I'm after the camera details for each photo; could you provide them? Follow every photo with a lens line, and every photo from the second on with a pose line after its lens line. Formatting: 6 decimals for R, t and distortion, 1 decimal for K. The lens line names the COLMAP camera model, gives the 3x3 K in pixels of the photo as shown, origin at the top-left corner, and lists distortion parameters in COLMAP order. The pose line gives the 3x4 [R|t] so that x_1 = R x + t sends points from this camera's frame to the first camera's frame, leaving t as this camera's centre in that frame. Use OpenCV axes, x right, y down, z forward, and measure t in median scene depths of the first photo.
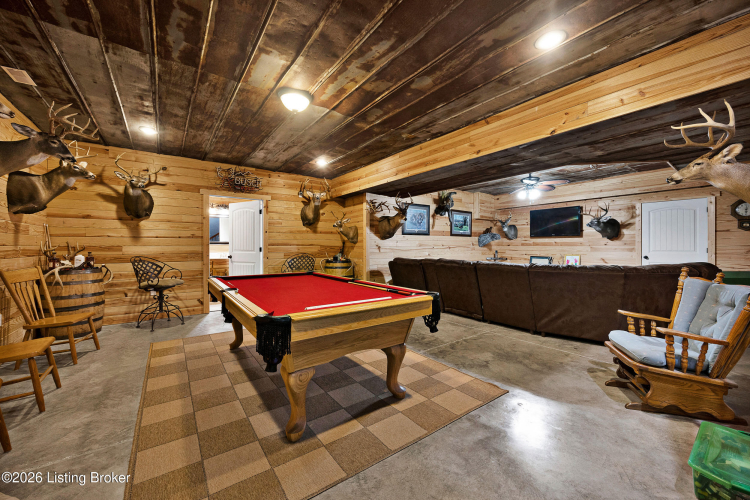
lens RADIAL K [[291.8, 0, 373.8], [0, 291.8, 248.2], [0, 0, 1]] dist [-0.001531, -0.000033]
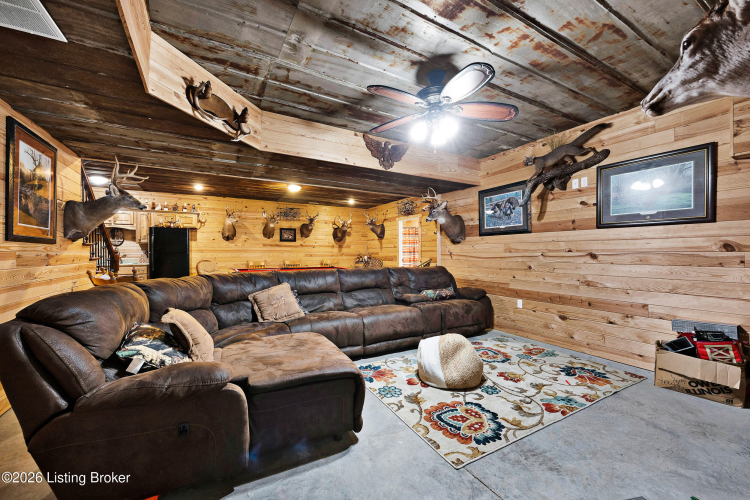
lens RADIAL K [[291.8, 0, 373.8], [0, 291.8, 250.9], [0, 0, 1]] dist [-0.001531, -0.000033]
pose [[-0.112916, -0.002711, -0.993601, 0.775100], [-0.003309, 0.999992, -0.002353, -0.007336], [0.993599, 0.003022, -0.112924, 0.757404]]
